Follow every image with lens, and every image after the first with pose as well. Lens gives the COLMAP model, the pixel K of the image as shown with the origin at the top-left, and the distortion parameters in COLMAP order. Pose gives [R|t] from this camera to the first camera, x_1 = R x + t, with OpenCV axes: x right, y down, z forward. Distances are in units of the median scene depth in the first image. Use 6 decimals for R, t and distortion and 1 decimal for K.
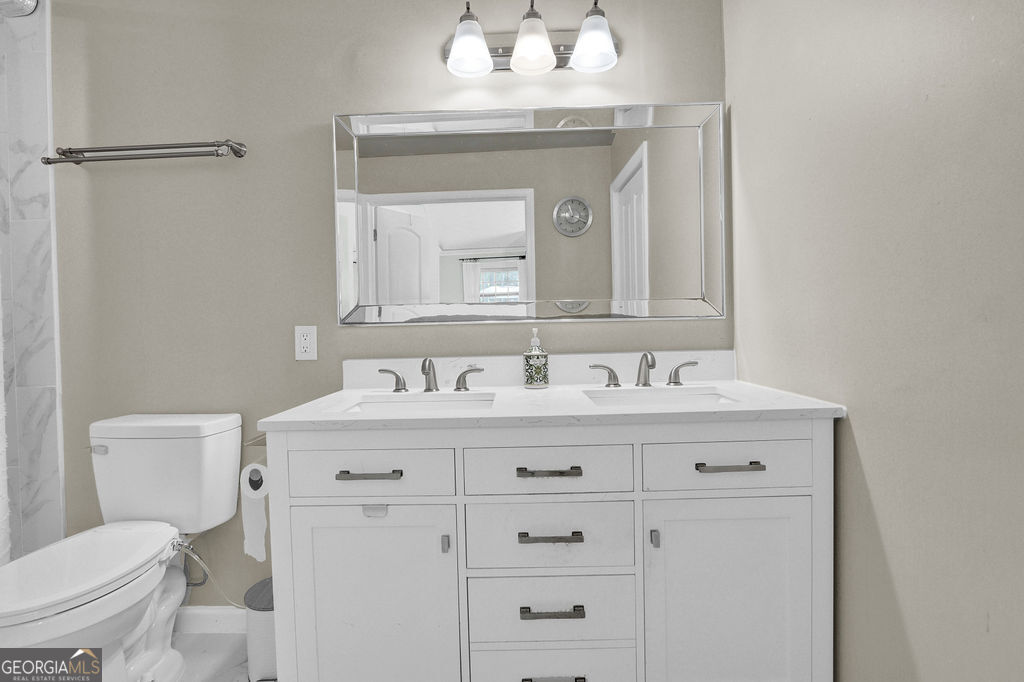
lens RADIAL K [[472.7, 0, 509.0], [0, 472.7, 339.9], [0, 0, 1]] dist [-0.015743, 0.002881]
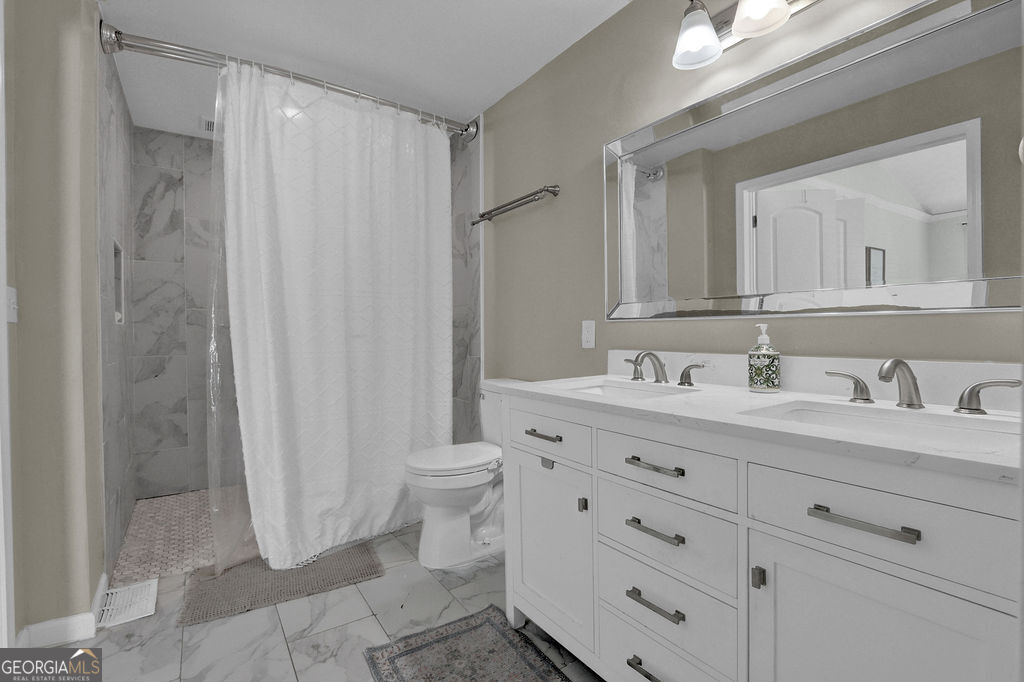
lens RADIAL K [[472.7, 0, 503.7], [0, 472.7, 336.8], [0, 0, 1]] dist [-0.015743, 0.002881]
pose [[0.578459, 0.029056, -0.815194, 0.495636], [-0.016565, 0.999578, 0.023874, -0.014080], [0.815544, -0.000306, 0.578696, 0.098410]]
